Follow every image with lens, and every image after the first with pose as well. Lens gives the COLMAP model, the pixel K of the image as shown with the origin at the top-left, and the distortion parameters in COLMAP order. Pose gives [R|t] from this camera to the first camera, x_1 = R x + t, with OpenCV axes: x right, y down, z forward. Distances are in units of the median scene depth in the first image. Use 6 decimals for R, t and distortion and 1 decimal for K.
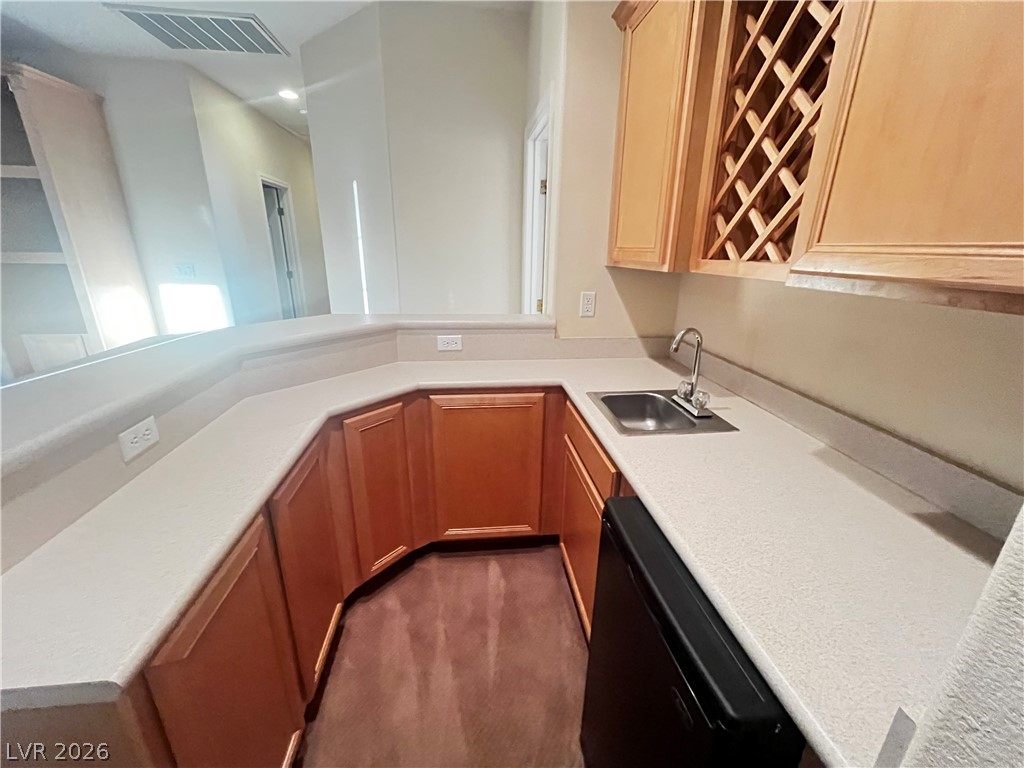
lens RADIAL K [[413.5, 0, 512.1], [0, 413.5, 381.7], [0, 0, 1]] dist [-0.003129, 0.000203]
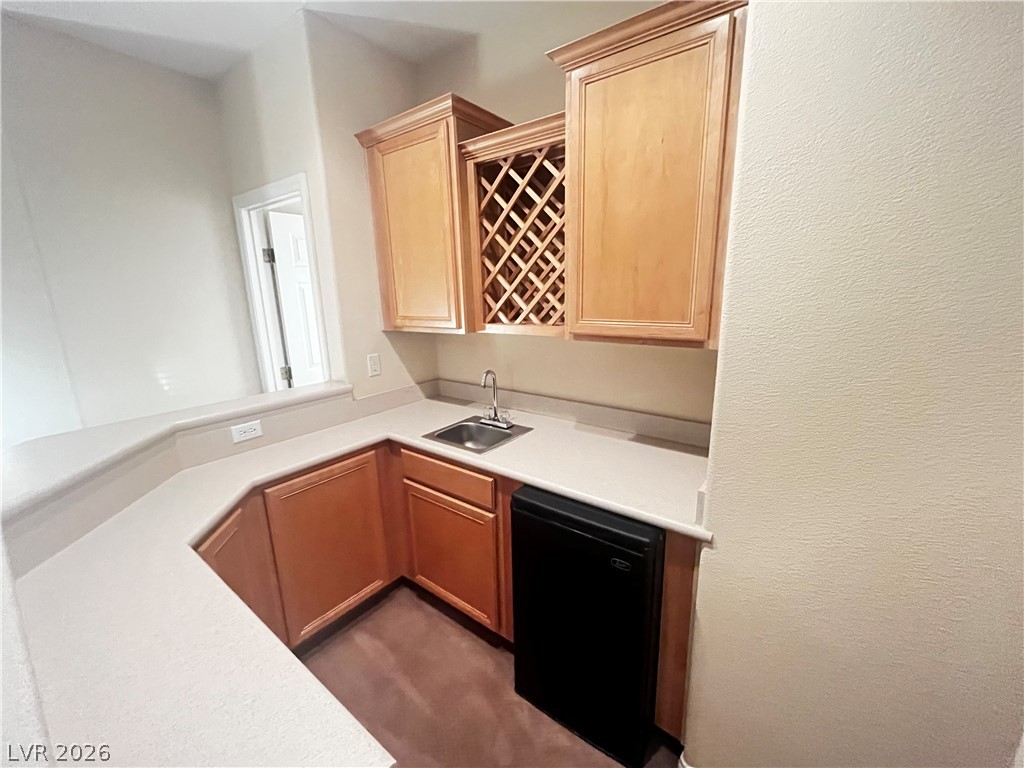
lens RADIAL K [[413.5, 0, 510.3], [0, 413.5, 384.1], [0, 0, 1]] dist [-0.003129, 0.000203]
pose [[0.688642, -0.195171, 0.698341, -0.415322], [0.258120, 0.965989, 0.015438, -0.067057], [-0.677603, 0.169625, 0.715598, -0.060916]]
